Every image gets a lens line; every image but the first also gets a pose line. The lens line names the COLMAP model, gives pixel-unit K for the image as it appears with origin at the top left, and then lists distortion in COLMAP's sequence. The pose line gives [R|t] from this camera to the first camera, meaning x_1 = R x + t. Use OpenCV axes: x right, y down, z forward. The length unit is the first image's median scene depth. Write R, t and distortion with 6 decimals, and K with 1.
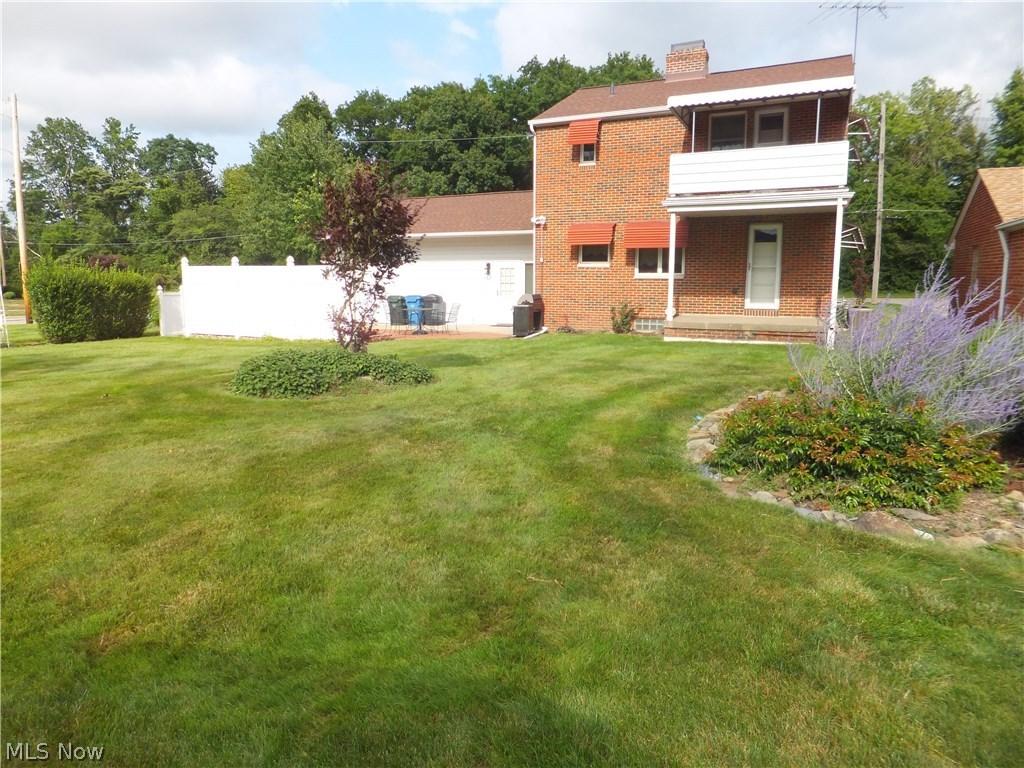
lens RADIAL K [[687.5, 0, 495.7], [0, 687.5, 391.5], [0, 0, 1]] dist [-0.054089, 0.038784]
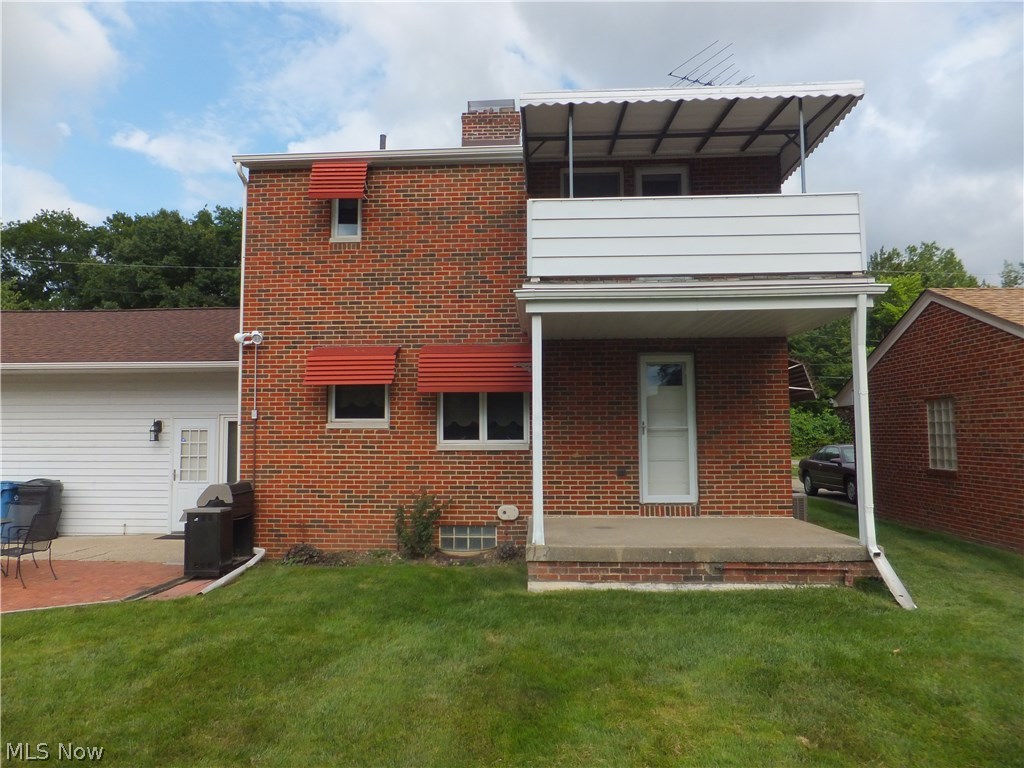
lens RADIAL K [[687.5, 0, 495.7], [0, 687.5, 391.5], [0, 0, 1]] dist [-0.054089, 0.038784]
pose [[0.930969, 0.025058, 0.364238, 0.050752], [0.060578, 0.973212, -0.221785, -0.088693], [-0.360038, 0.228540, 0.904512, 0.493842]]
